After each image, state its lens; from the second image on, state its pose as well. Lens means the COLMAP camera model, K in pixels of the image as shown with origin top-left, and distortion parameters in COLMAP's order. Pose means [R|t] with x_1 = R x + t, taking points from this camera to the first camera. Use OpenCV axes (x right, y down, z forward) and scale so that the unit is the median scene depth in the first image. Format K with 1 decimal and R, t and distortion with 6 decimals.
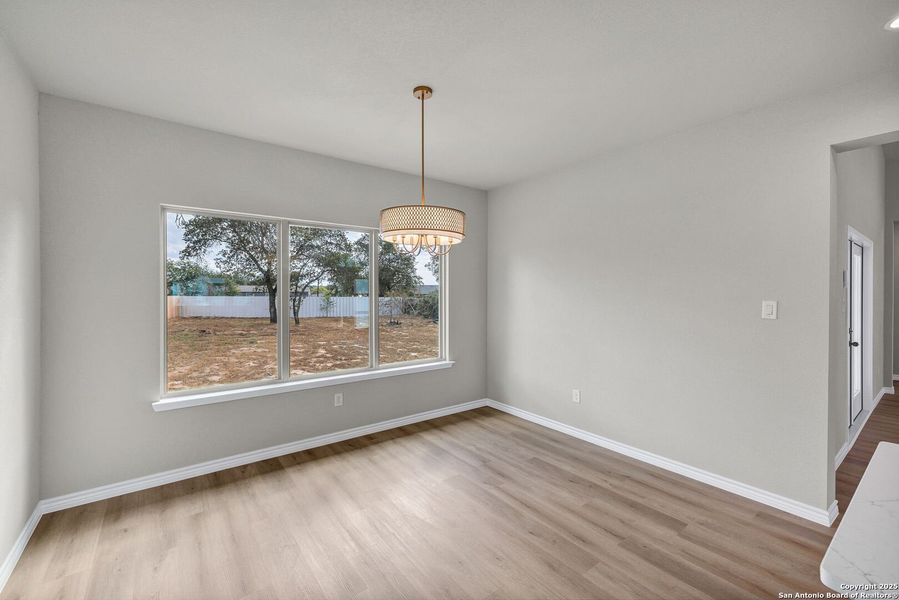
lens RADIAL K [[399.9, 0, 449.5], [0, 399.9, 300.0], [0, 0, 1]] dist [-0.000457, -0.000247]
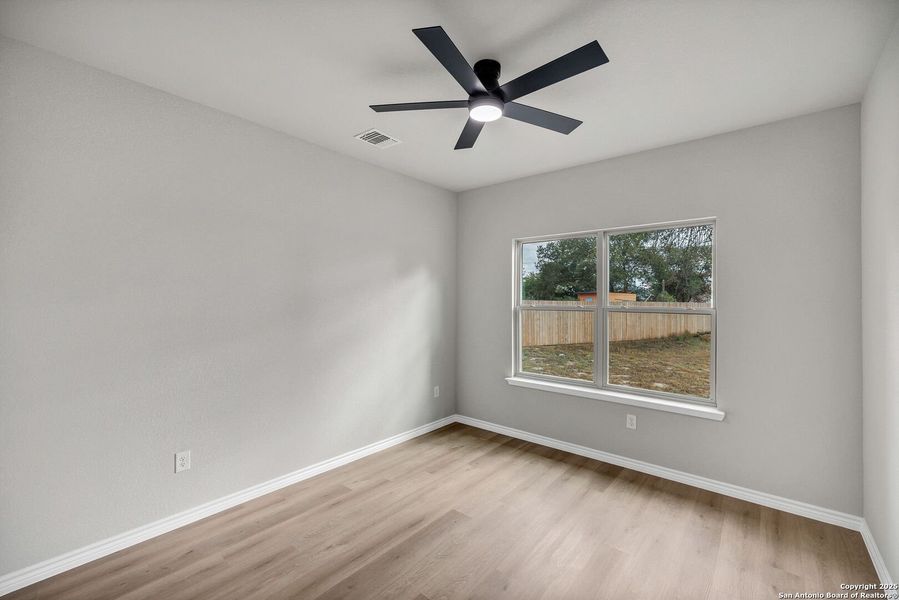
lens RADIAL K [[399.9, 0, 449.5], [0, 399.9, 300.0], [0, 0, 1]] dist [-0.000457, -0.000247]
pose [[0.170763, 0.000322, -0.985312, 0.547858], [-0.029067, 0.999566, -0.004711, -0.008258], [0.984883, 0.029445, 0.170698, 0.445155]]
